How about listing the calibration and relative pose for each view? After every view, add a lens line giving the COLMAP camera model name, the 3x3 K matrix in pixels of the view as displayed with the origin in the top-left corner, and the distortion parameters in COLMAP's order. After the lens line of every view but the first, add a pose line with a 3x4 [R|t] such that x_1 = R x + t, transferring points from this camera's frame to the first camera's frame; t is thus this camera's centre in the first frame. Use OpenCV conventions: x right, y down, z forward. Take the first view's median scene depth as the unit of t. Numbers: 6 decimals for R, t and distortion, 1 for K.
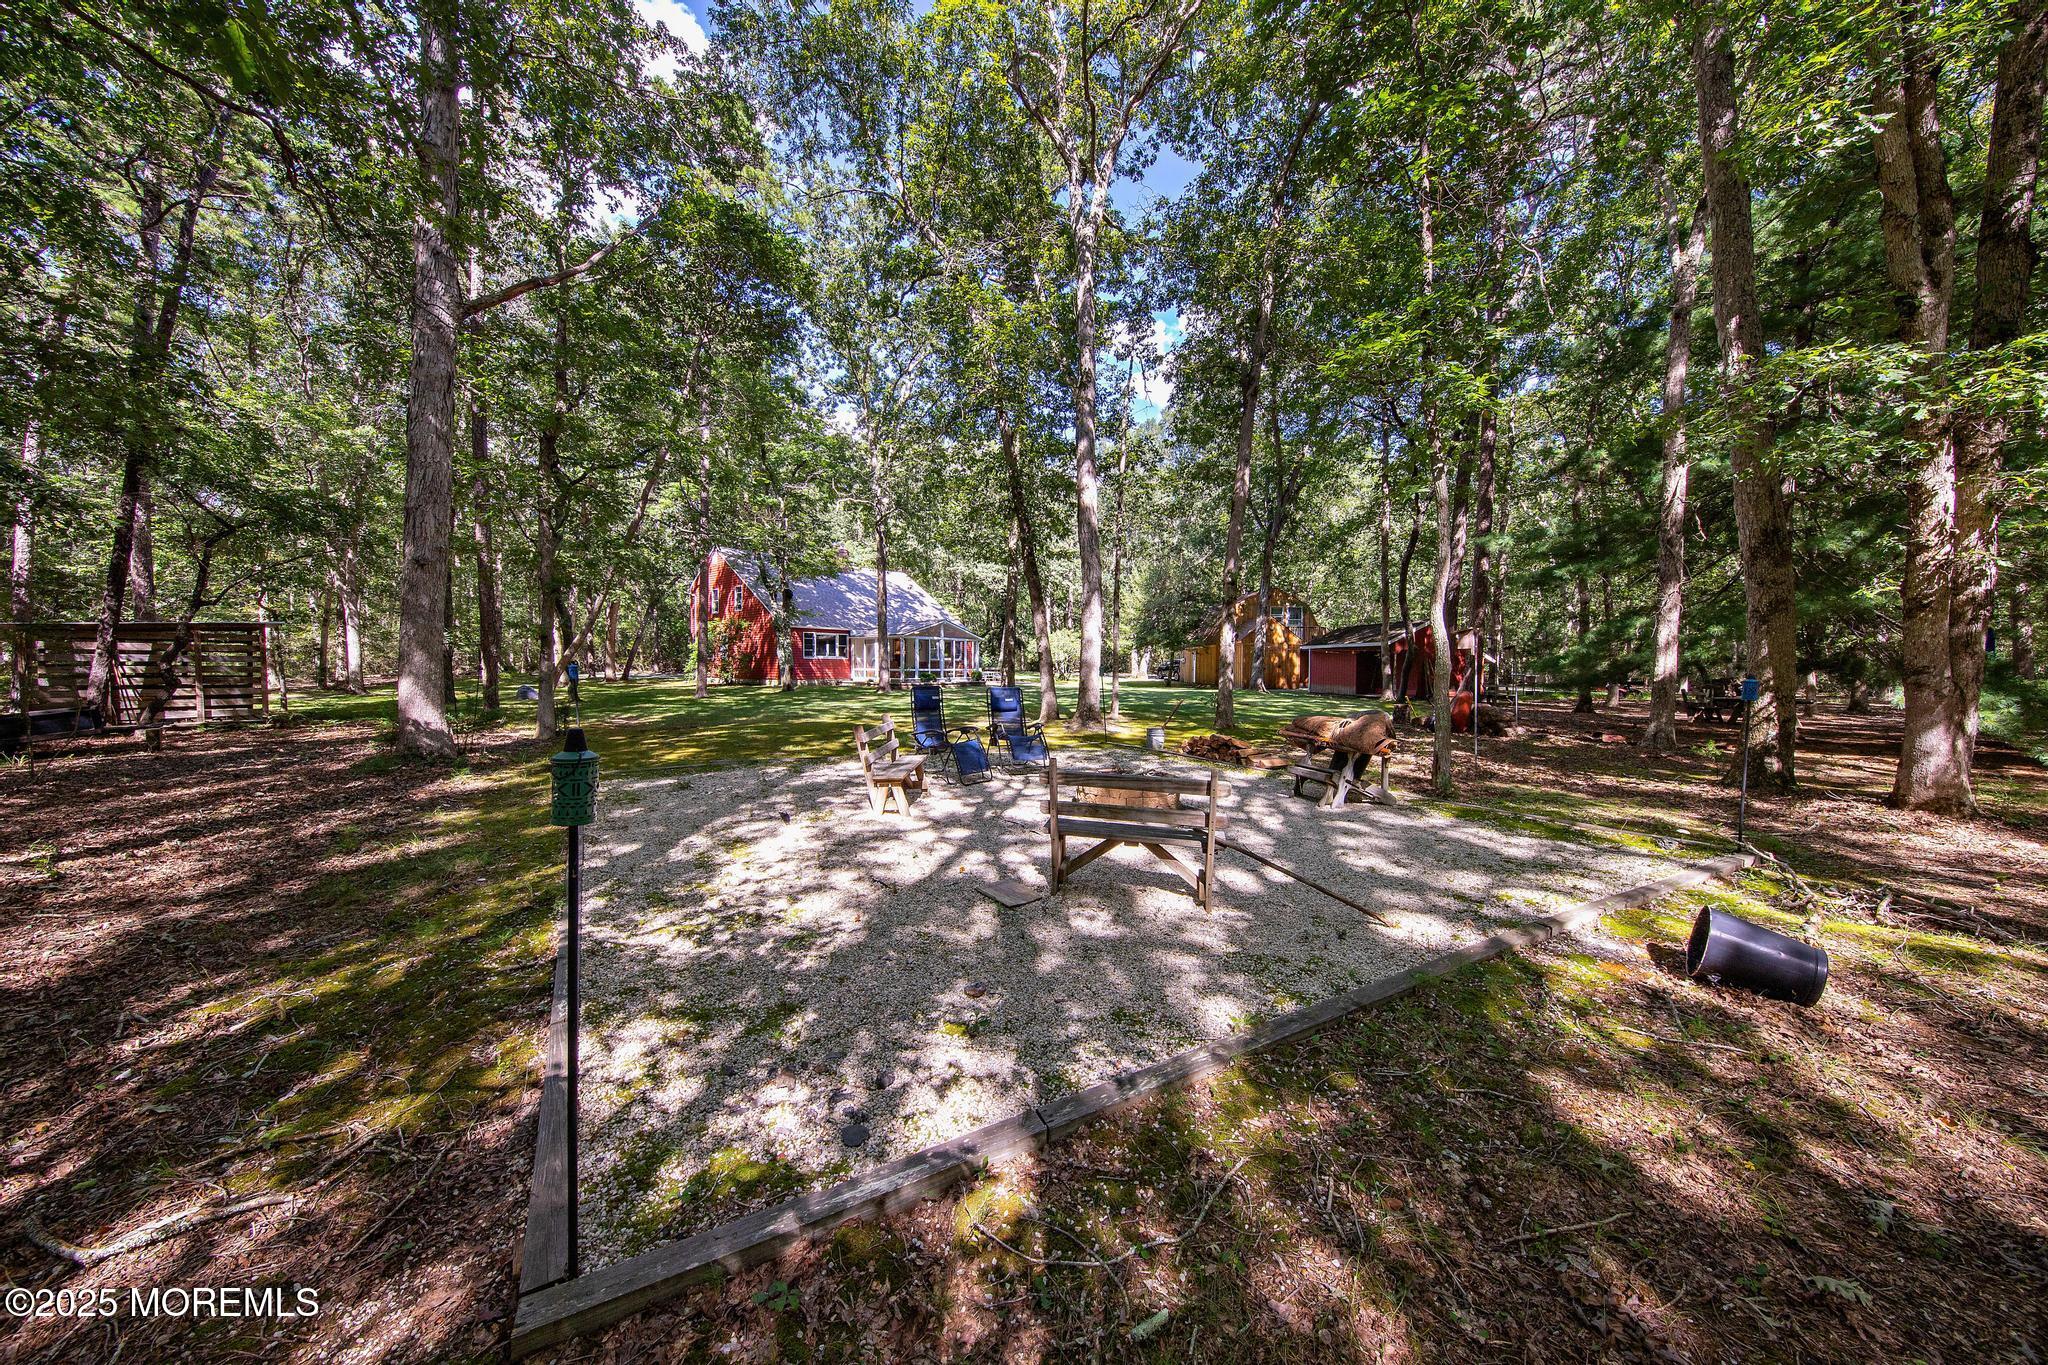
lens RADIAL K [[651.9, 0, 1030.5], [0, 651.9, 670.7], [0, 0, 1]] dist [0.001412, 0.000016]
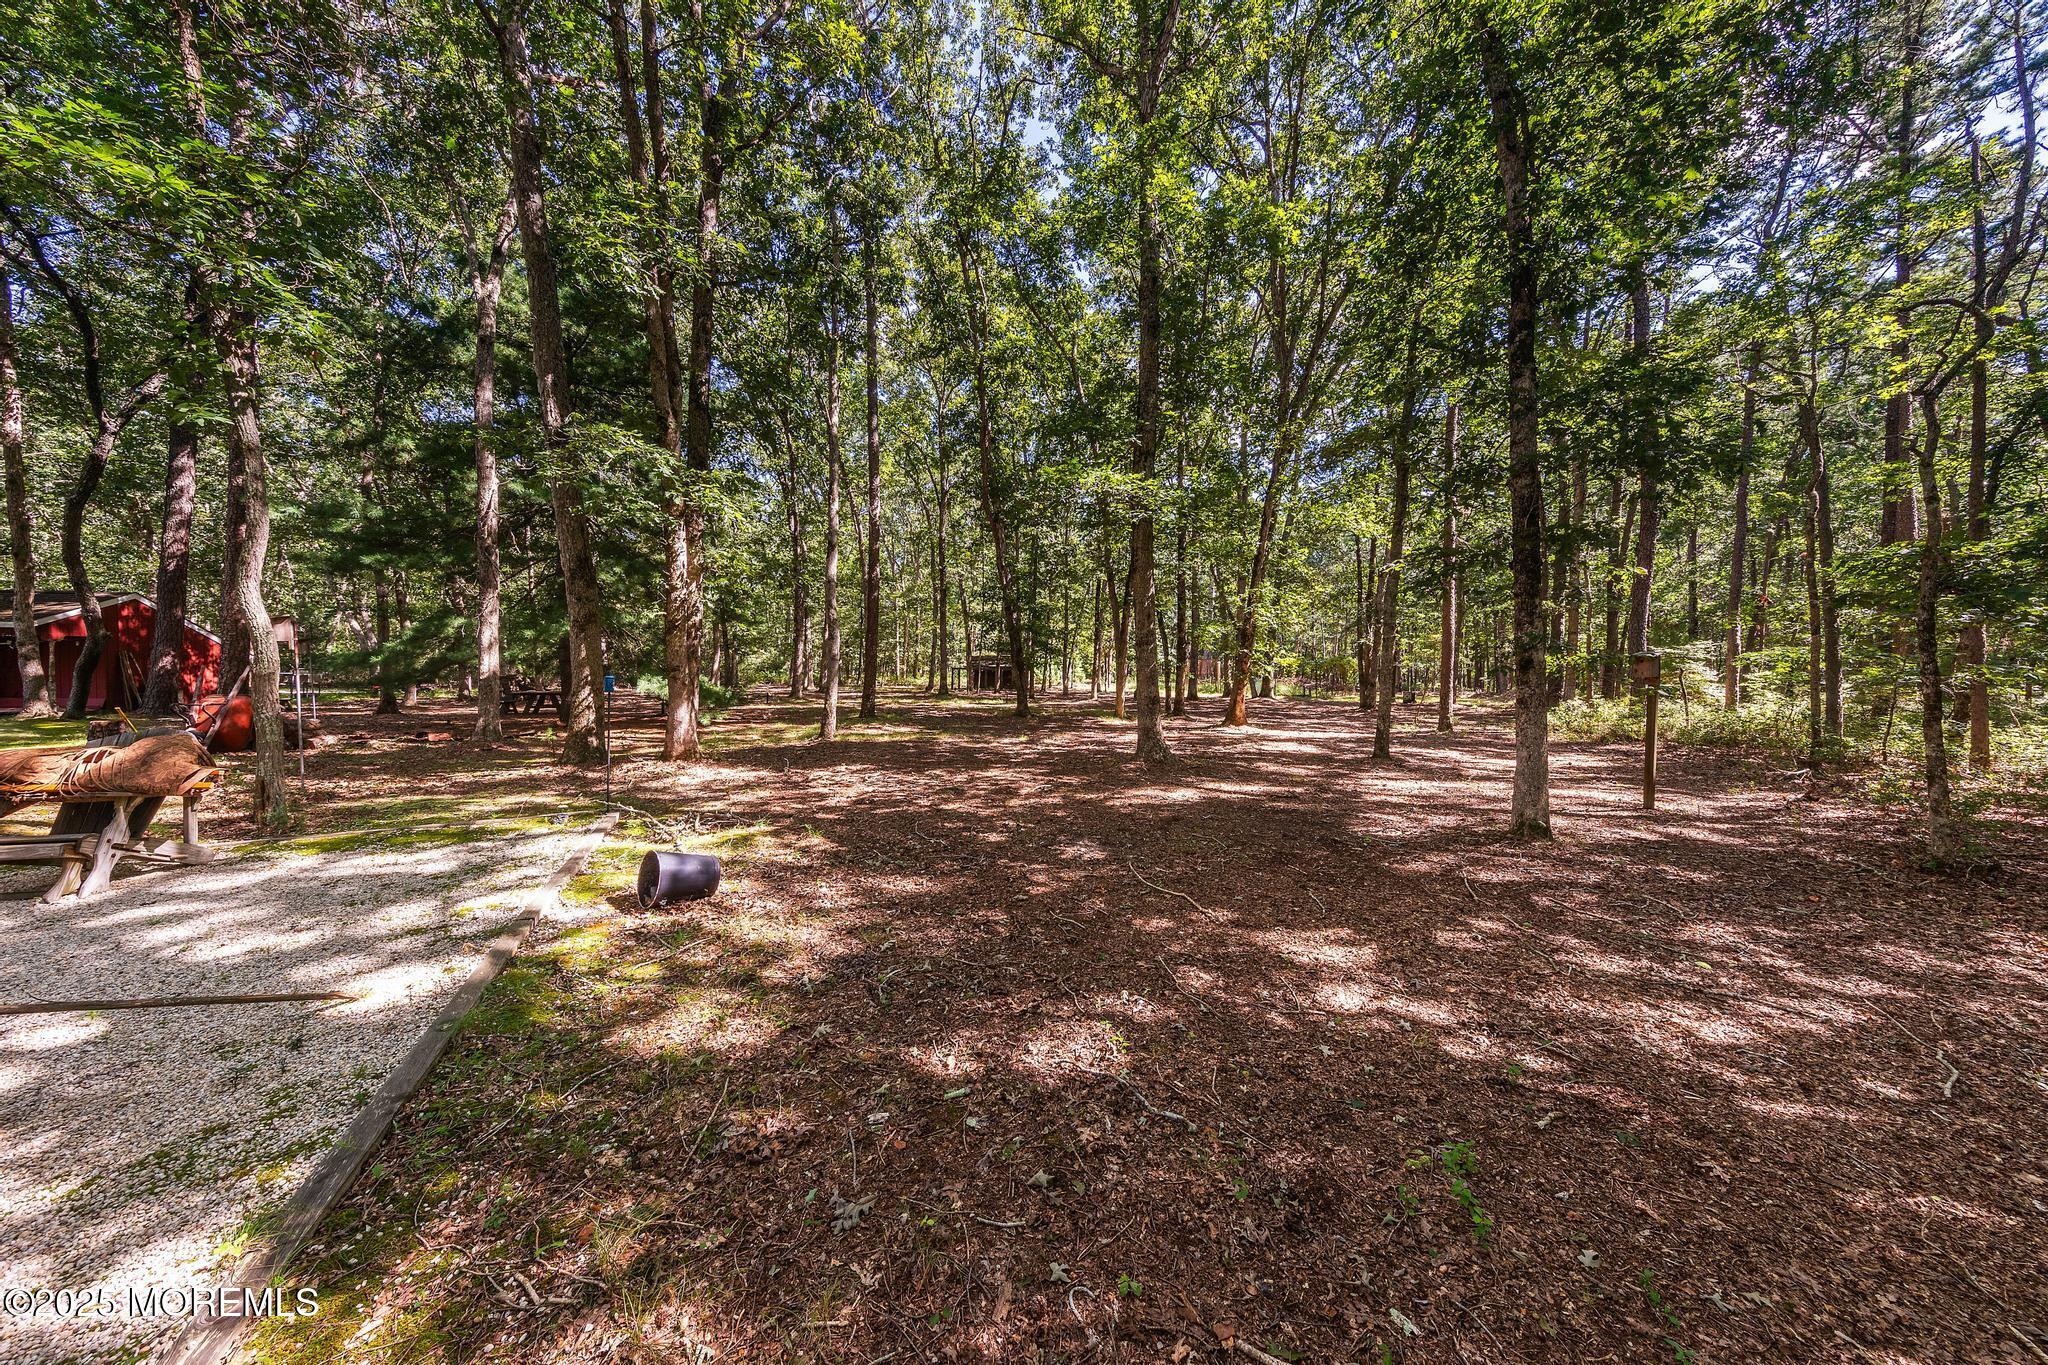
lens RADIAL K [[651.9, 0, 1030.5], [0, 651.9, 670.7], [0, 0, 1]] dist [0.001412, 0.000016]
pose [[0.039029, -0.005775, 0.999221, -0.135600], [0.001721, 0.999982, 0.005712, -0.003216], [-0.999237, 0.001497, 0.039038, 0.116131]]
